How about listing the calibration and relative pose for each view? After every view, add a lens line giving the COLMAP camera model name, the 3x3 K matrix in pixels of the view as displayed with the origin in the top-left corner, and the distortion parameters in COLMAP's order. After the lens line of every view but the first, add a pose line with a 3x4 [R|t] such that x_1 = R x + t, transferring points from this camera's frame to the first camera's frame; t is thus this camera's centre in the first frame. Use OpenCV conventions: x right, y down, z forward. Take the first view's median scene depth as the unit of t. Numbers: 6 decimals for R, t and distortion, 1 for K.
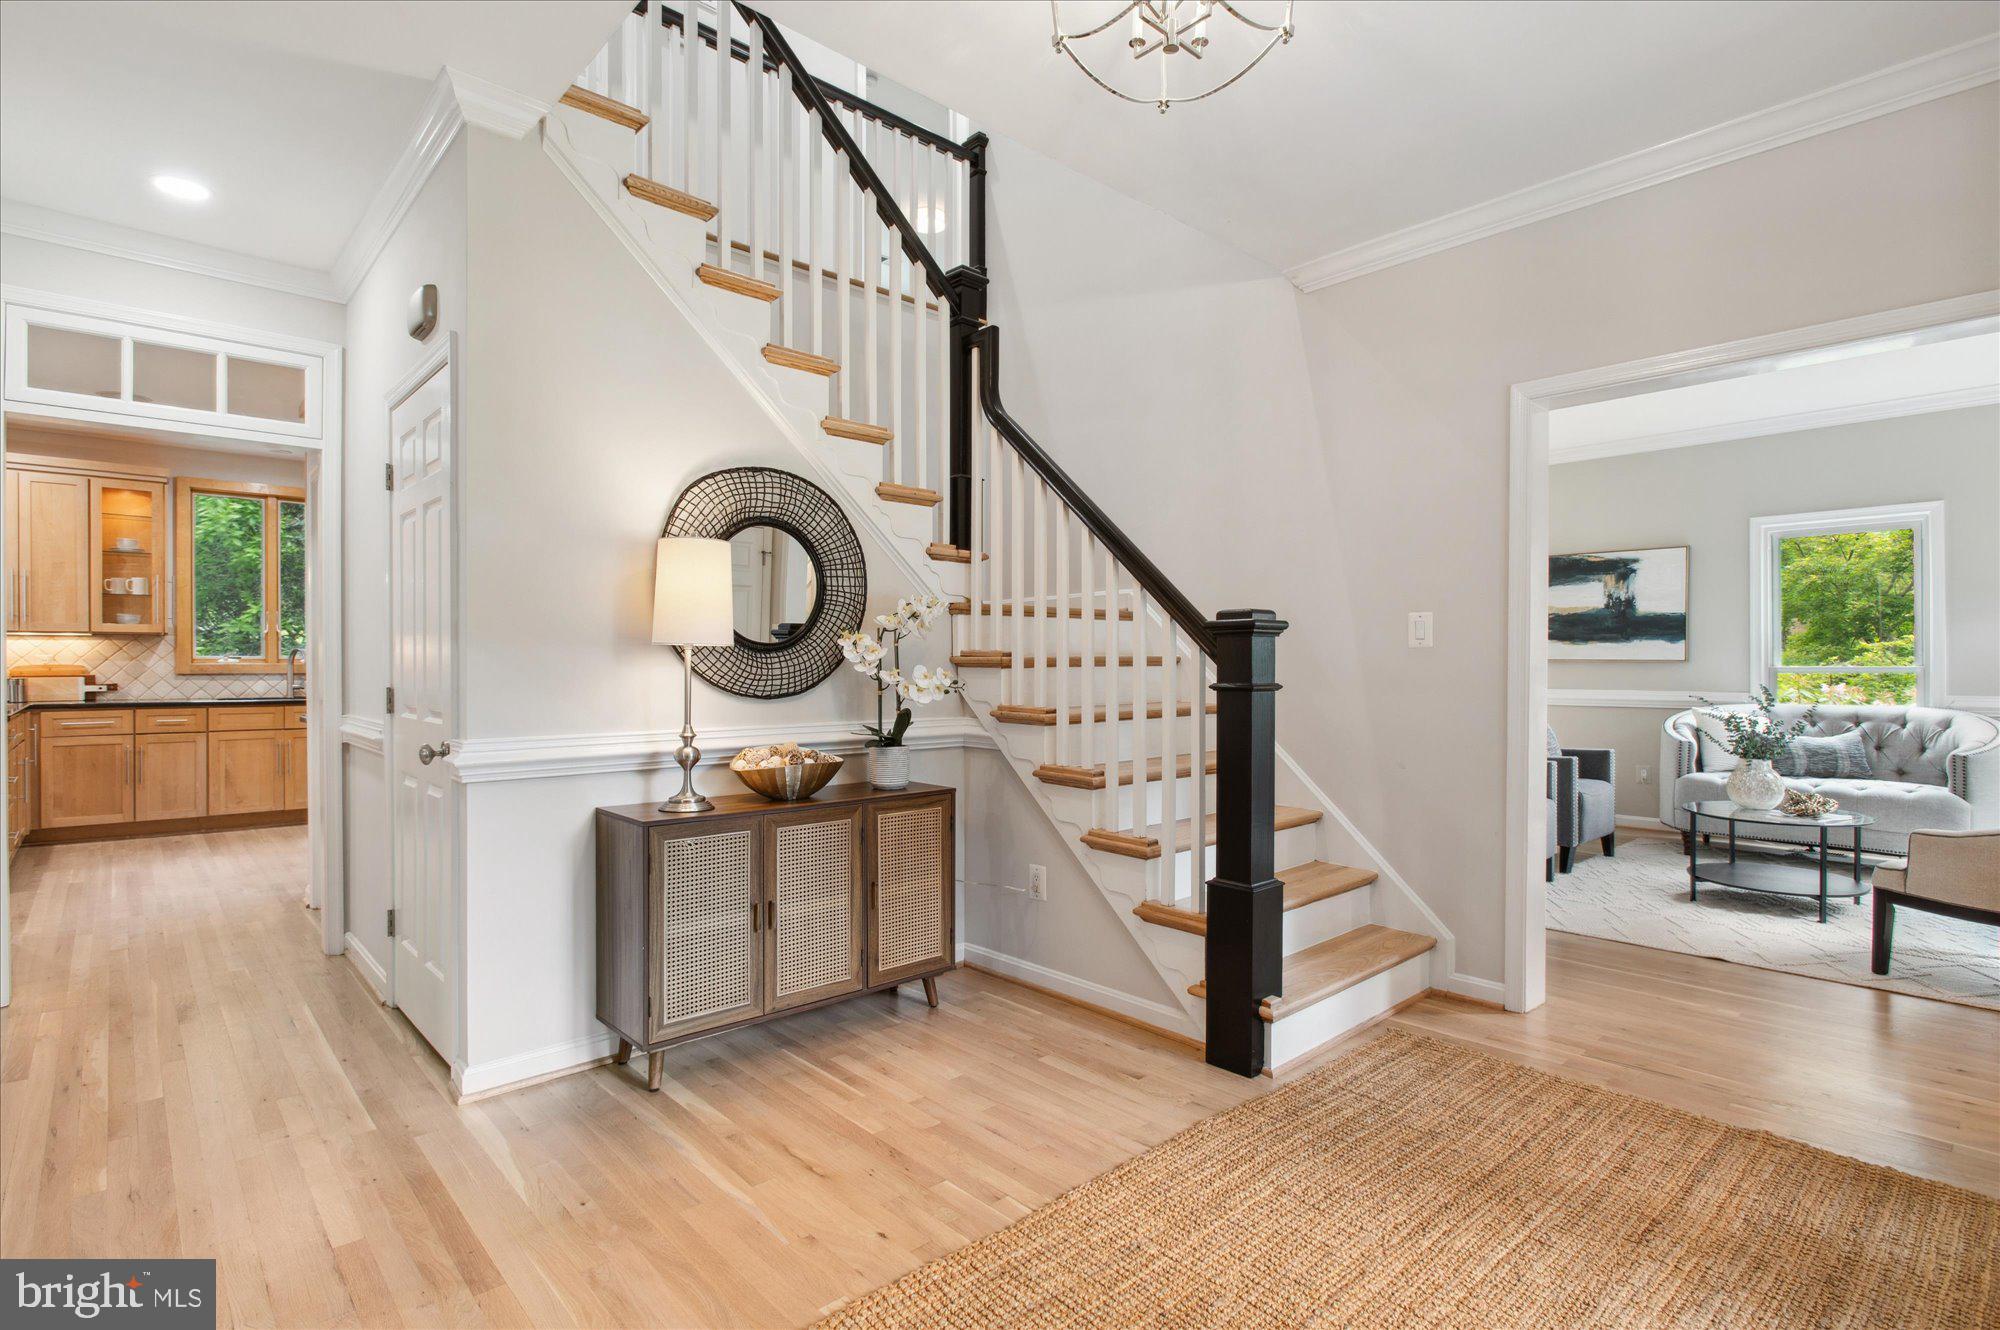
lens RADIAL K [[975.2, 0, 1000.0], [0, 975.2, 665.0], [0, 0, 1]] dist [-0.005794, -0.001669]
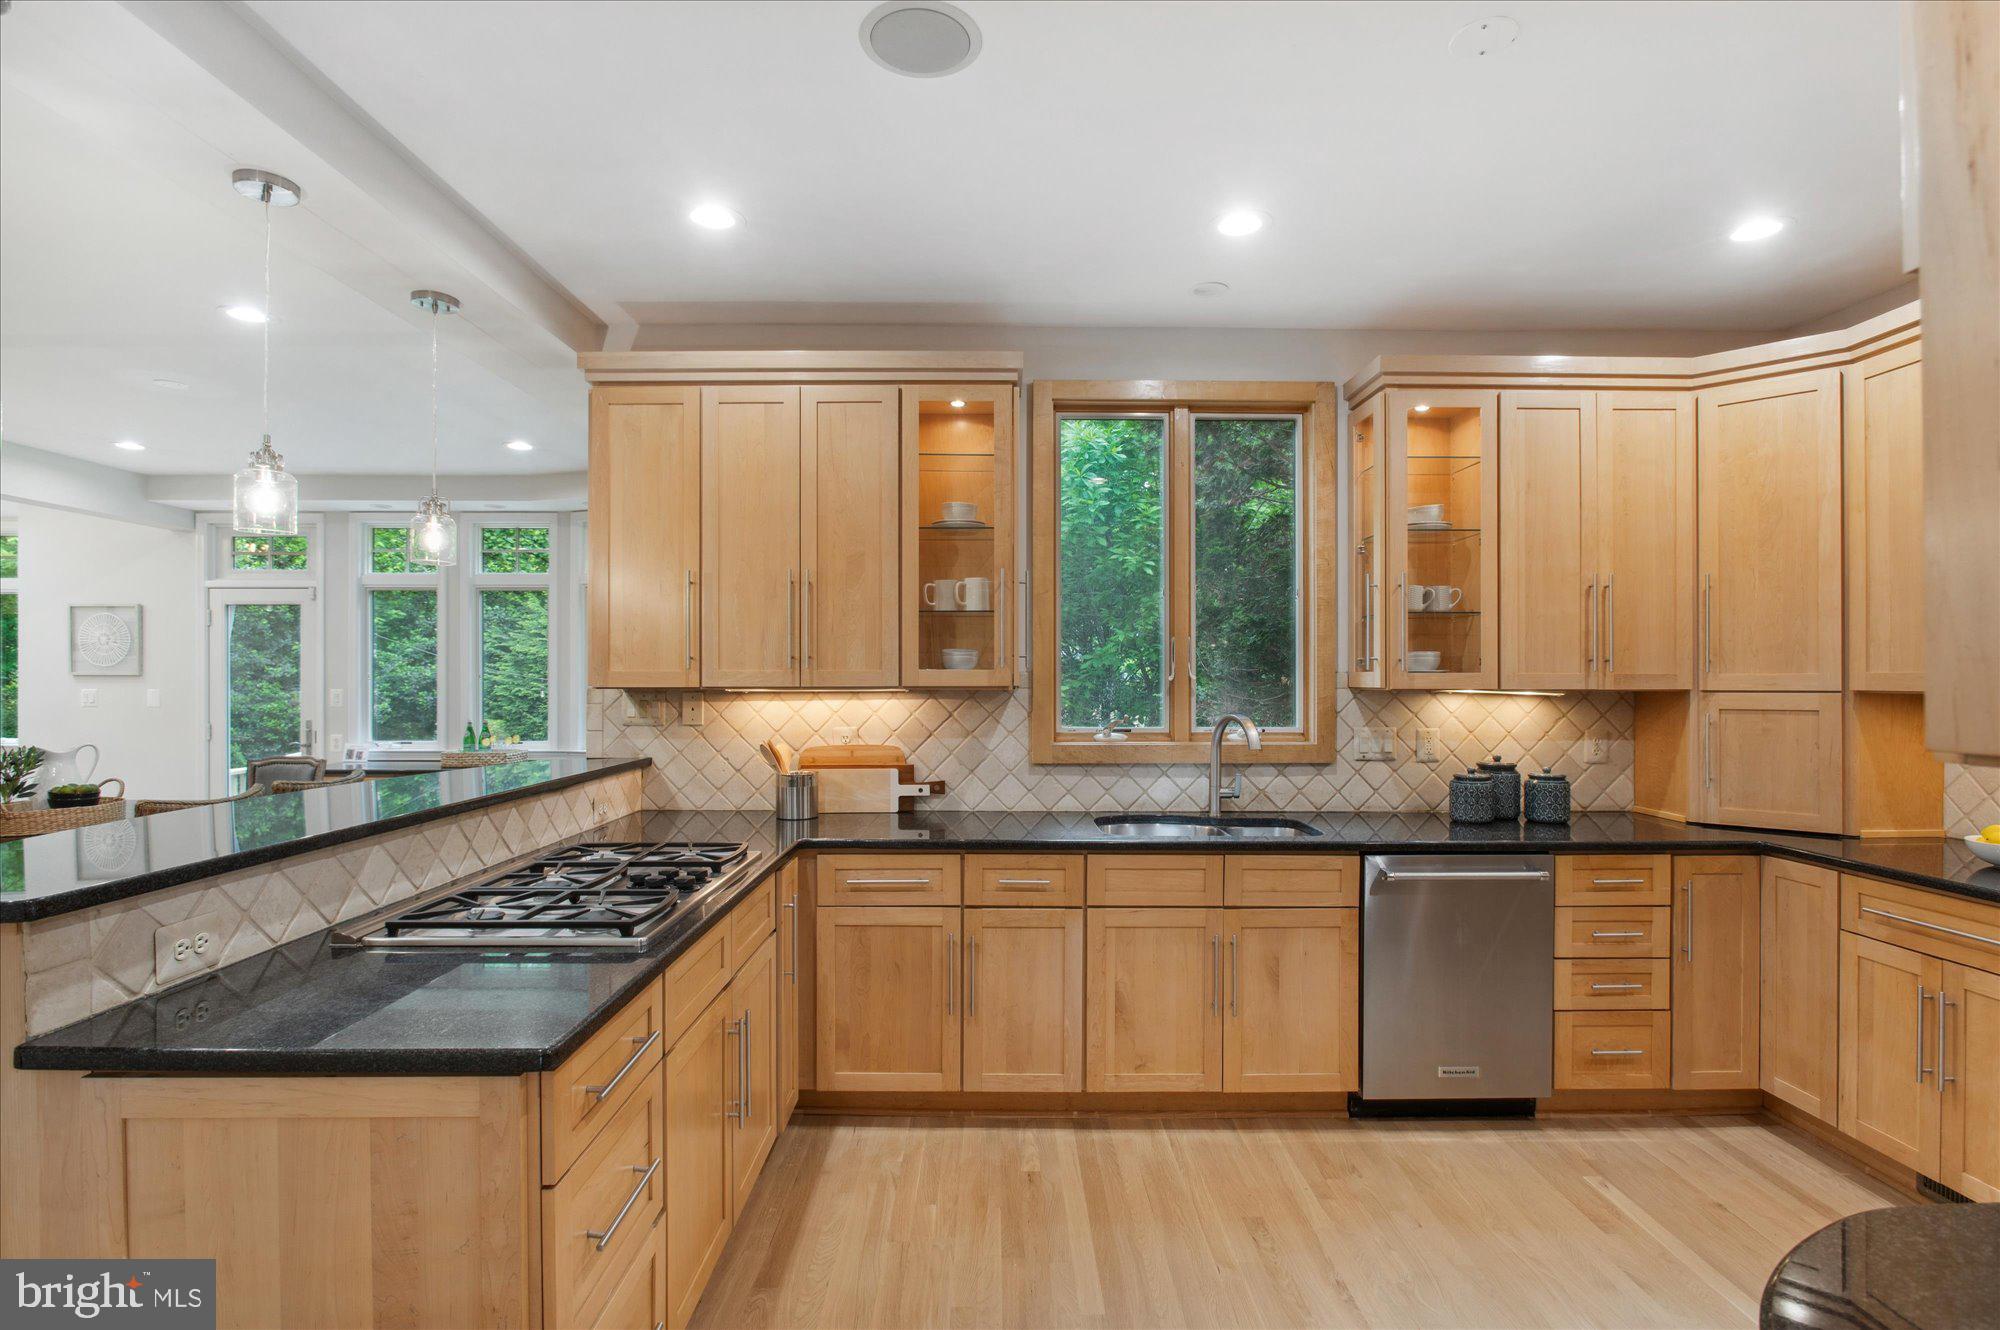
lens RADIAL K [[975.4, 0, 1009.3], [0, 975.4, 675.6], [0, 0, 1]] dist [-0.002002, -0.000342]
pose [[0.750954, -0.001301, -0.660353, -0.161760], [-0.004792, 0.999961, -0.007420, -0.010530], [0.660337, 0.008737, 0.750918, 0.189090]]
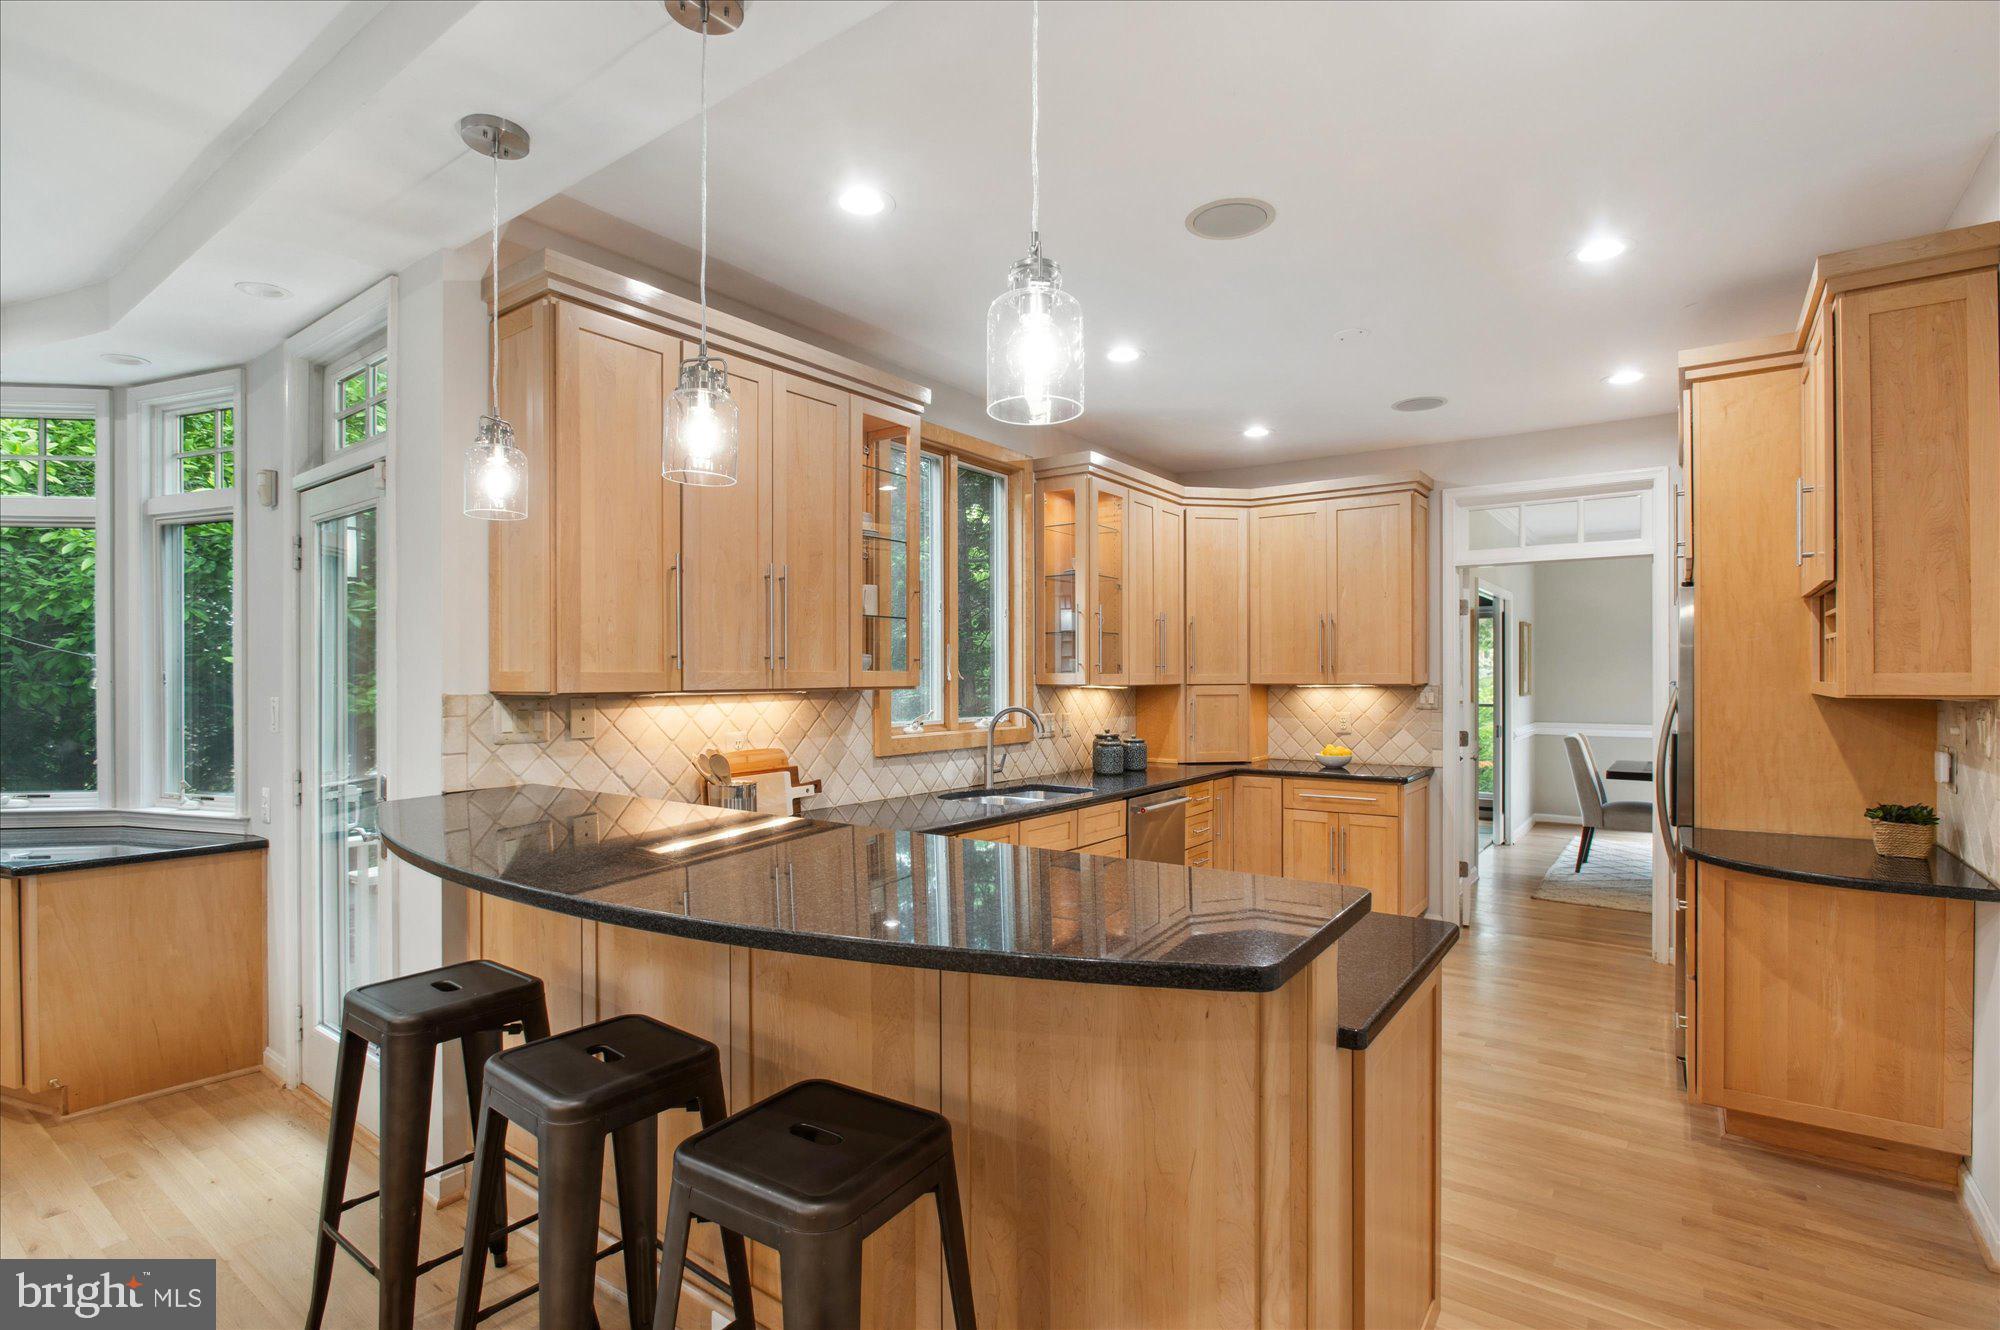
lens RADIAL K [[951.8, 0, 1003.7], [0, 951.8, 701.9], [0, 0, 1]] dist [-0.010547, -0.000439]
pose [[0.980934, -0.012338, 0.193948, -0.277006], [0.009314, 0.999821, 0.016494, -0.009814], [-0.194116, -0.014373, 0.980873, 0.138955]]
